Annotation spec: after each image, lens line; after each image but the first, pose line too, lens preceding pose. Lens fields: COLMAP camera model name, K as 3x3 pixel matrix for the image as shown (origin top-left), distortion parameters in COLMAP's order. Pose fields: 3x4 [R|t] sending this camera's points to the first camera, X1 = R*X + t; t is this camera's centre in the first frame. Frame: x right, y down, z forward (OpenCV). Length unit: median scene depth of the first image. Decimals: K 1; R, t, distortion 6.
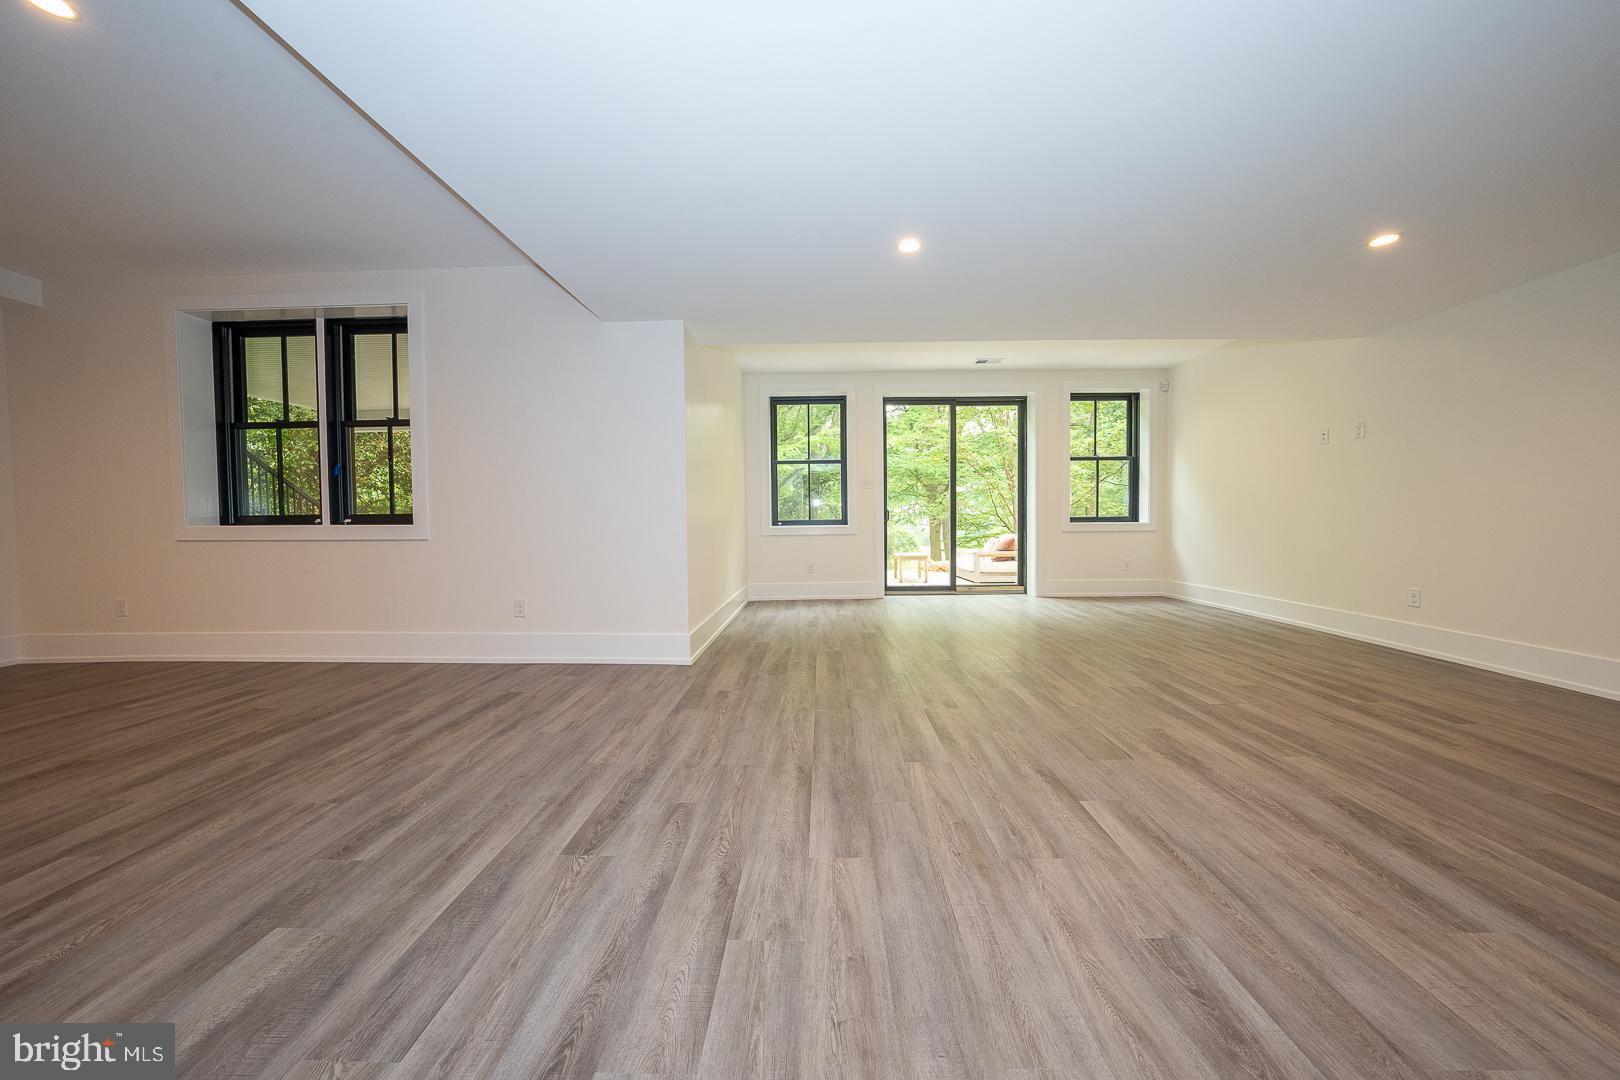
lens RADIAL K [[556.3, 0, 815.5], [0, 556.3, 523.7], [0, 0, 1]] dist [-0.012165, 0.000940]
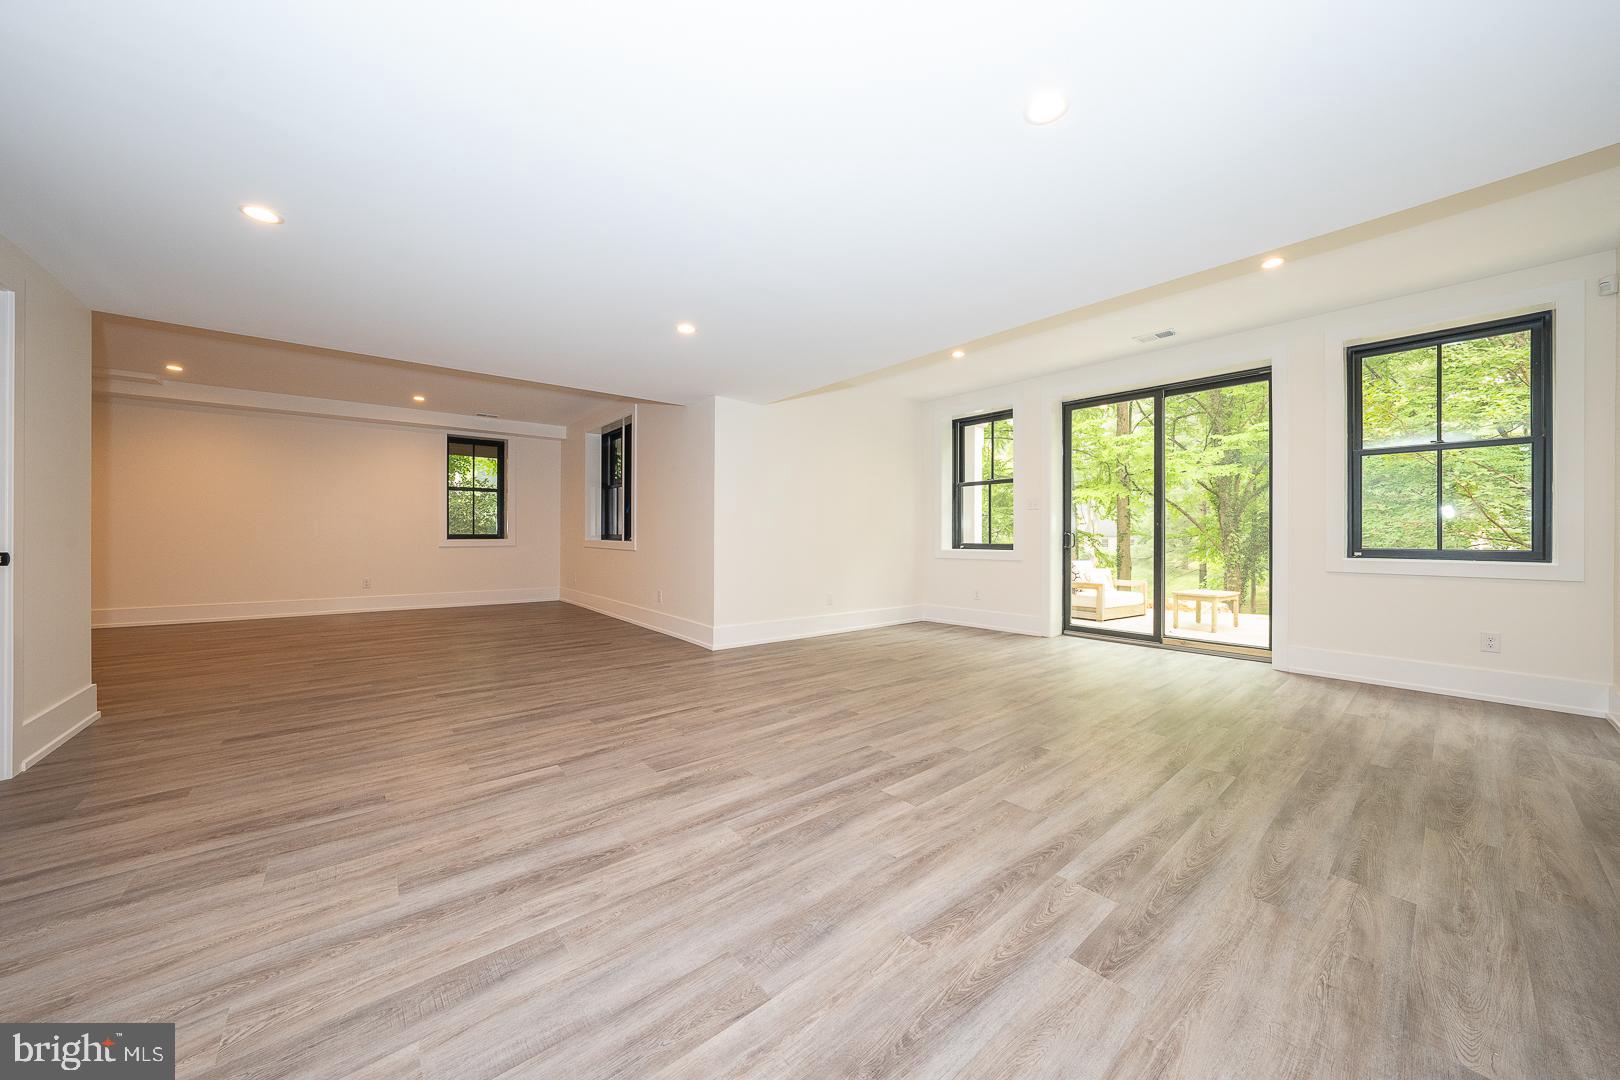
lens RADIAL K [[556.3, 0, 821.6], [0, 556.3, 534.4], [0, 0, 1]] dist [-0.012165, 0.000940]
pose [[0.652819, 0.012211, -0.757416, 1.511749], [-0.017669, 0.999844, 0.000891, -0.052382], [0.757308, 0.012801, 0.652932, 0.482674]]
